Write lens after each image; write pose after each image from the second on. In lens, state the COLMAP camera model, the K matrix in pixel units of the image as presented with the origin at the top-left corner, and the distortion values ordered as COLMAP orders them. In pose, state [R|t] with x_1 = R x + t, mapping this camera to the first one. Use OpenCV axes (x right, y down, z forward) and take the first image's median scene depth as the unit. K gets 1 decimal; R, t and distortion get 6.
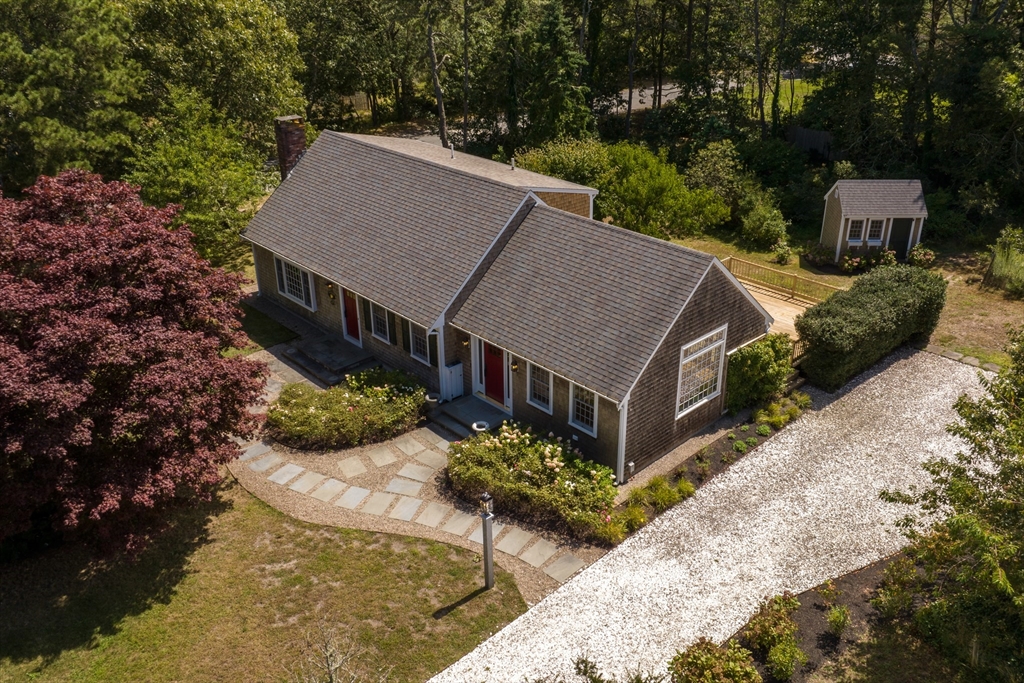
lens RADIAL K [[845.9, 0, 553.1], [0, 845.9, 336.1], [0, 0, 1]] dist [-0.017633, -0.009243]
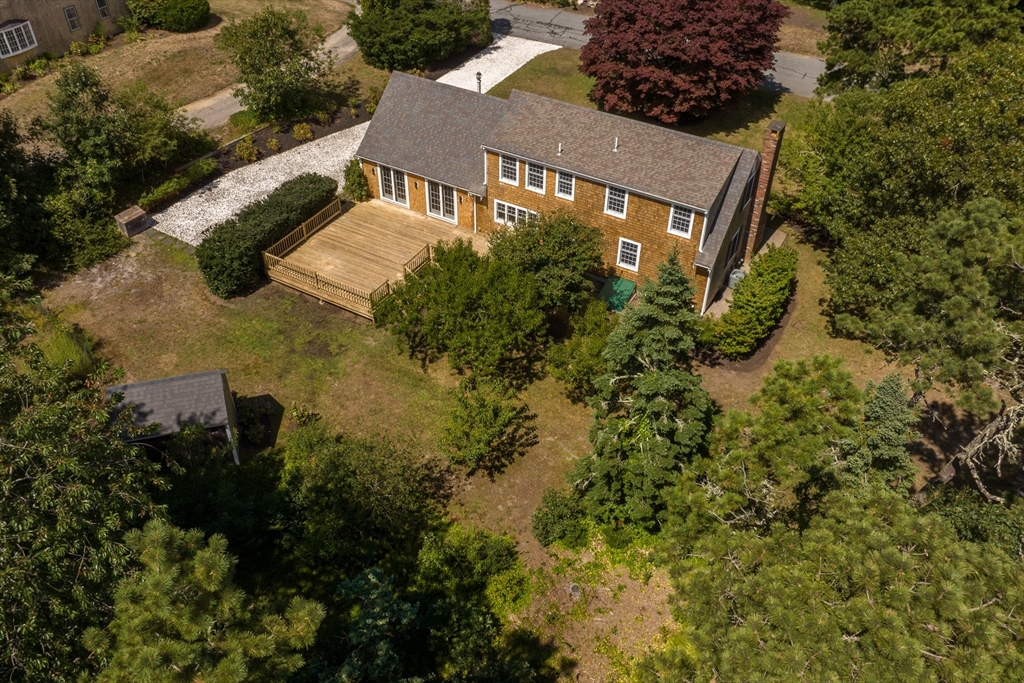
lens RADIAL K [[845.9, 0, 507.2], [0, 845.9, 339.2], [0, 0, 1]] dist [-0.017633, -0.009243]
pose [[-0.968104, 0.163121, -0.190175, 0.368015], [-0.112062, 0.396972, 0.910964, -1.477802], [0.224092, 0.903219, -0.366031, 2.110660]]
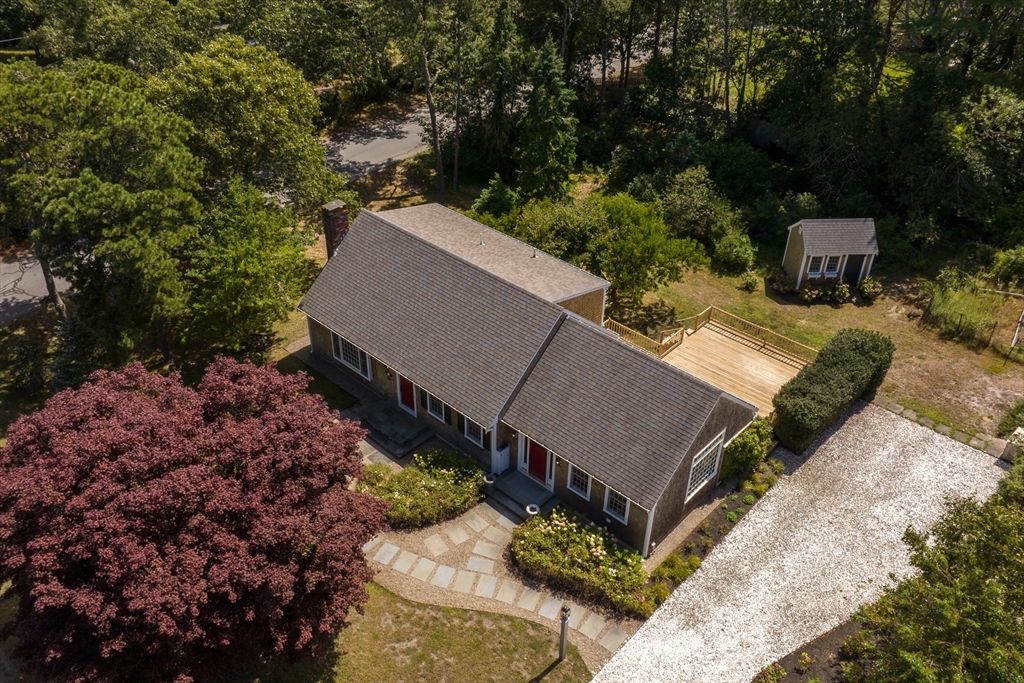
lens RADIAL K [[845.9, 0, 504.5], [0, 845.9, 333.8], [0, 0, 1]] dist [-0.017633, -0.009243]
pose [[0.999437, -0.017499, 0.028614, -0.159652], [0.012540, 0.986191, 0.165136, -0.365883], [-0.031109, -0.164684, 0.985856, -0.218110]]
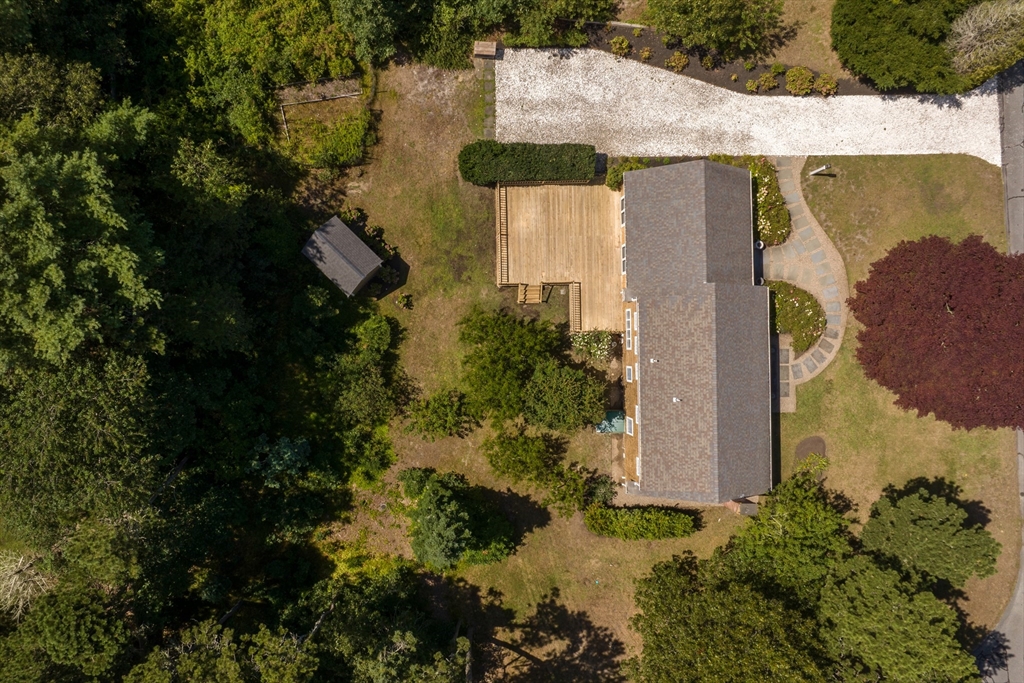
lens RADIAL K [[845.9, 0, 509.8], [0, 845.9, 339.3], [0, 0, 1]] dist [-0.017633, -0.009243]
pose [[-0.714180, -0.699940, 0.005584, 0.177753], [0.308603, -0.307701, 0.900047, -2.030677], [-0.628260, 0.644519, 0.435758, 0.620259]]
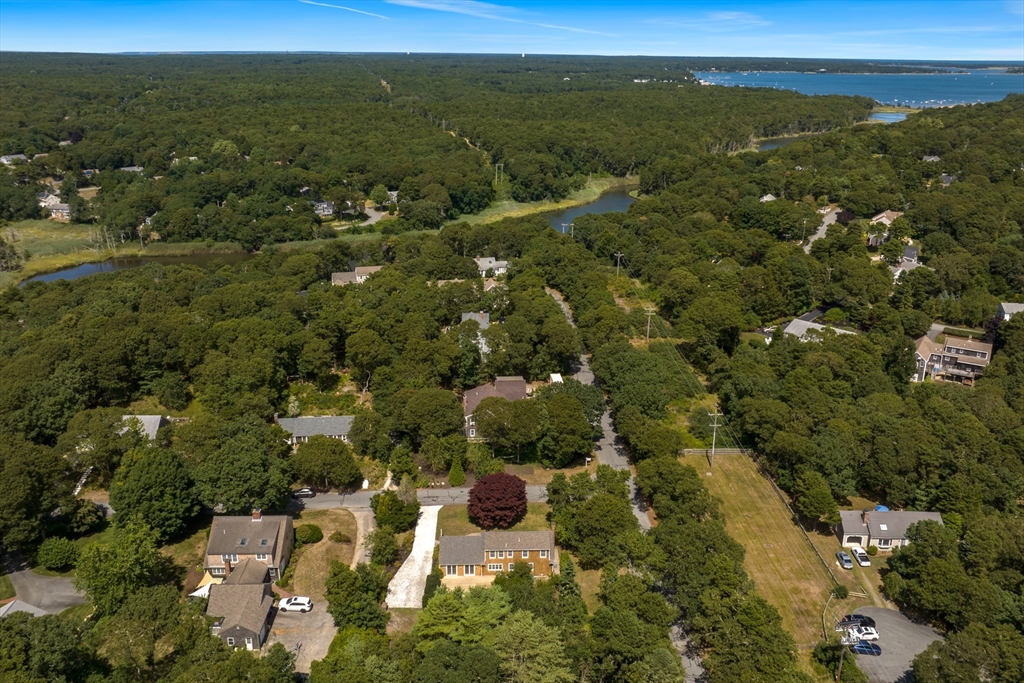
lens RADIAL K [[845.9, 0, 513.3], [0, 845.9, 341.8], [0, 0, 1]] dist [-0.017633, -0.009243]
pose [[-0.685465, 0.236704, -0.688556, 3.455379], [-0.323096, 0.748587, 0.578987, -4.539690], [0.652493, 0.619345, -0.436652, 2.925631]]
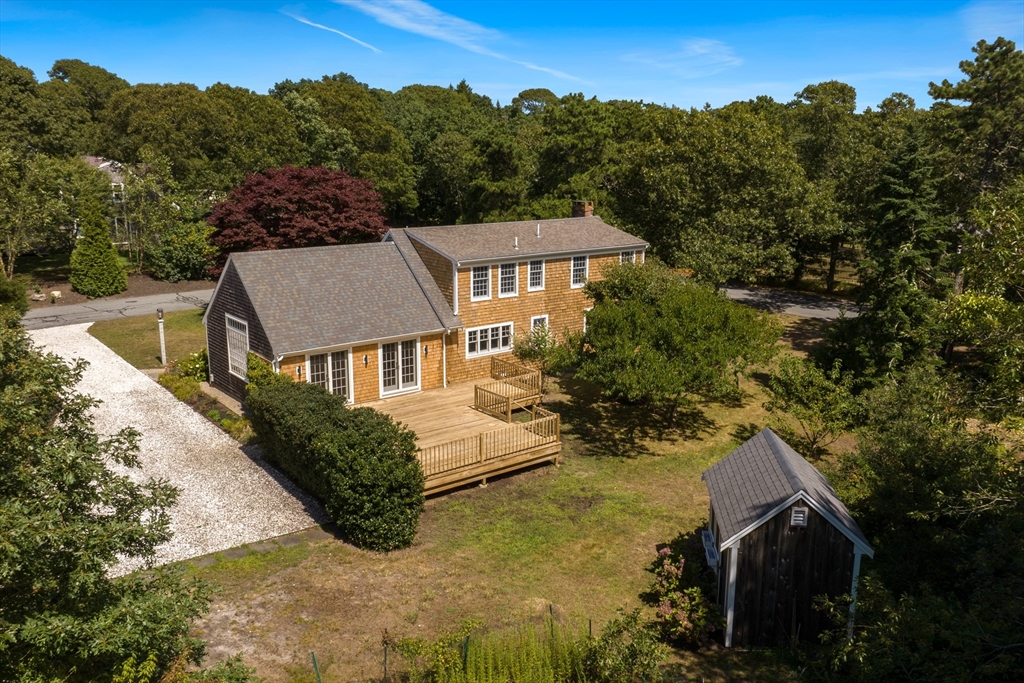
lens RADIAL K [[845.9, 0, 517.7], [0, 845.9, 340.8], [0, 0, 1]] dist [-0.017633, -0.009243]
pose [[-0.108375, 0.219227, -0.969636, 1.356840], [-0.445470, 0.861261, 0.244513, -0.464993], [0.888713, 0.458443, 0.004320, 1.349751]]
